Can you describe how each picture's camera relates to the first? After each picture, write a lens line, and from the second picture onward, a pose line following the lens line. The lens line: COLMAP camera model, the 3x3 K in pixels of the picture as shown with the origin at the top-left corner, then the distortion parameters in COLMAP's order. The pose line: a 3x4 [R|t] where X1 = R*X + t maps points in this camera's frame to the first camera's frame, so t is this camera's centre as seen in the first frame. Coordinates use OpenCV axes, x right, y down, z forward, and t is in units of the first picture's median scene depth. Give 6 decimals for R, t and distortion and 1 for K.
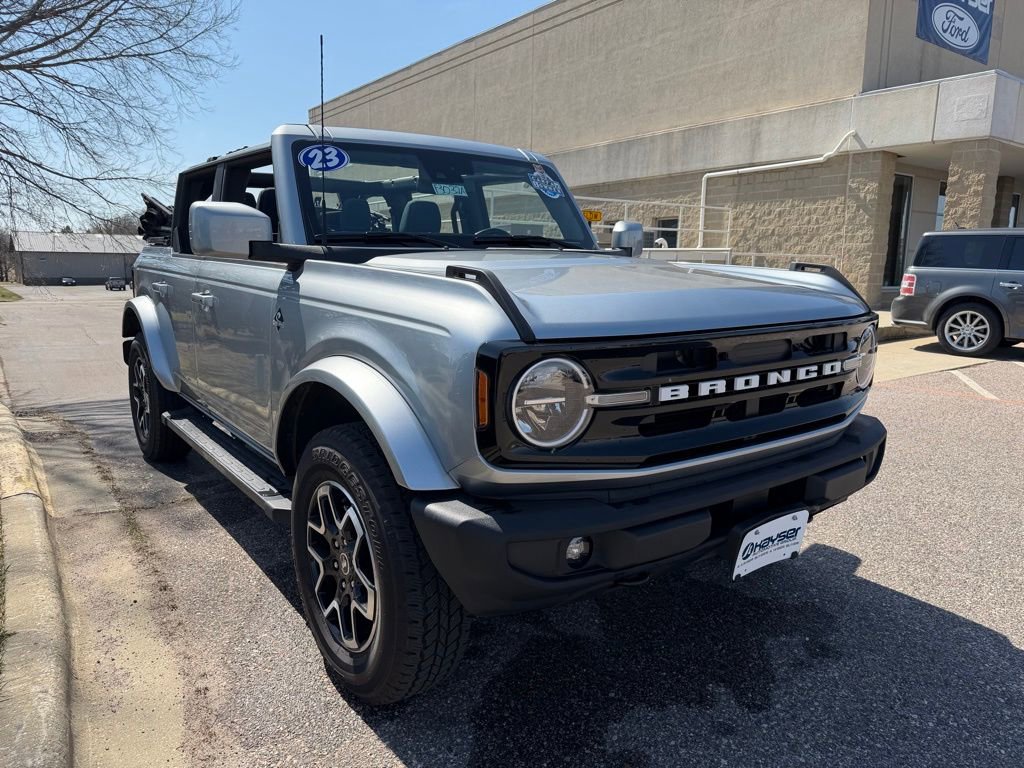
lens RADIAL K [[741.2, 0, 511.0], [0, 741.2, 379.9], [0, 0, 1]] dist [0.036300, -0.031919]
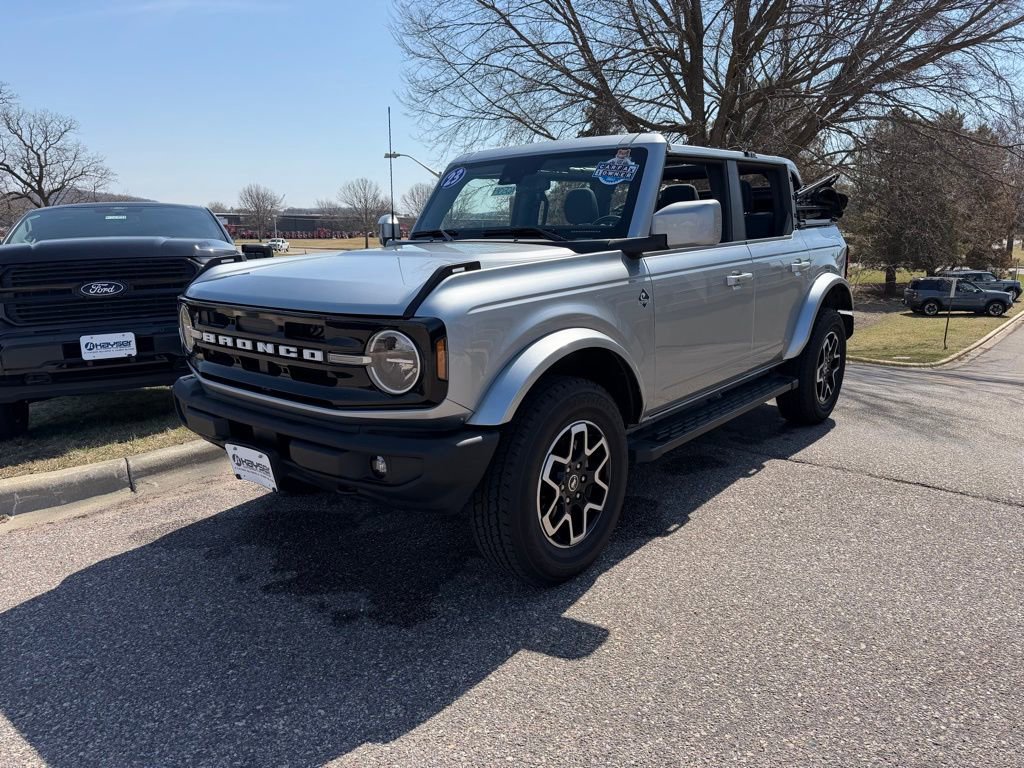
lens RADIAL K [[741.2, 0, 507.2], [0, 741.2, 366.4], [0, 0, 1]] dist [0.036300, -0.031919]
pose [[0.210206, 0.178675, -0.961191, 1.367710], [-0.147479, 0.977703, 0.149492, -0.183615], [0.966470, 0.110331, 0.231869, 0.885284]]
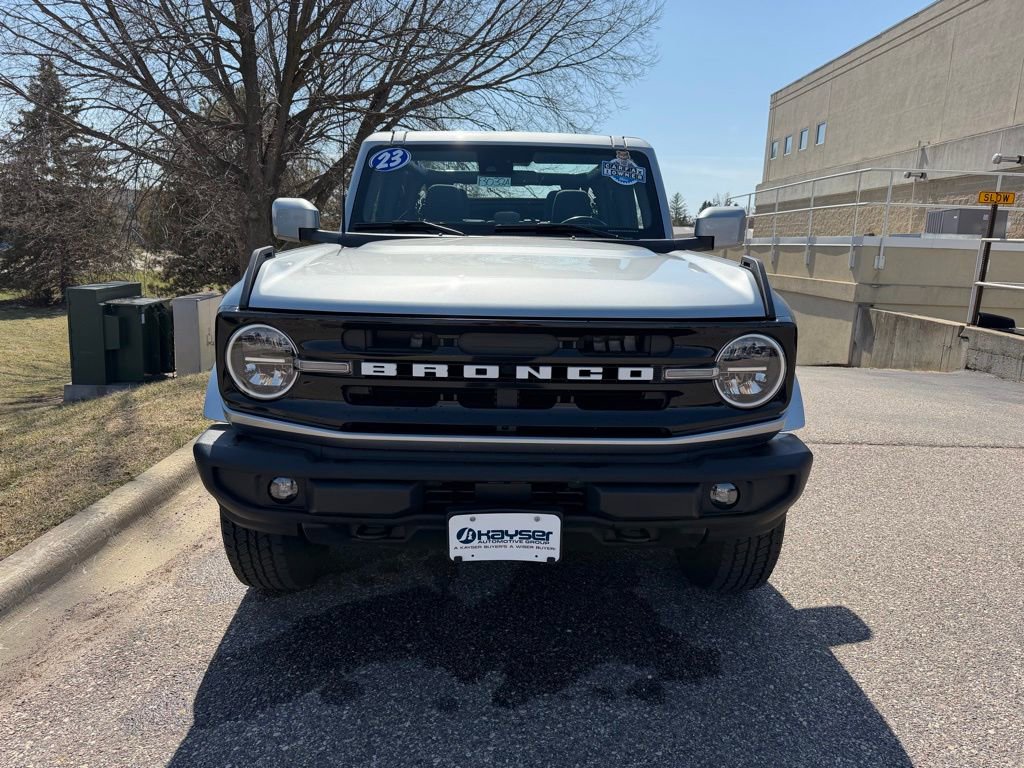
lens RADIAL K [[741.2, 0, 506.7], [0, 741.2, 376.4], [0, 0, 1]] dist [0.036300, -0.031919]
pose [[0.805675, 0.123109, -0.579424, 0.709200], [-0.116682, 0.991983, 0.048521, -0.032861], [0.580752, 0.028517, 0.813581, 0.155464]]
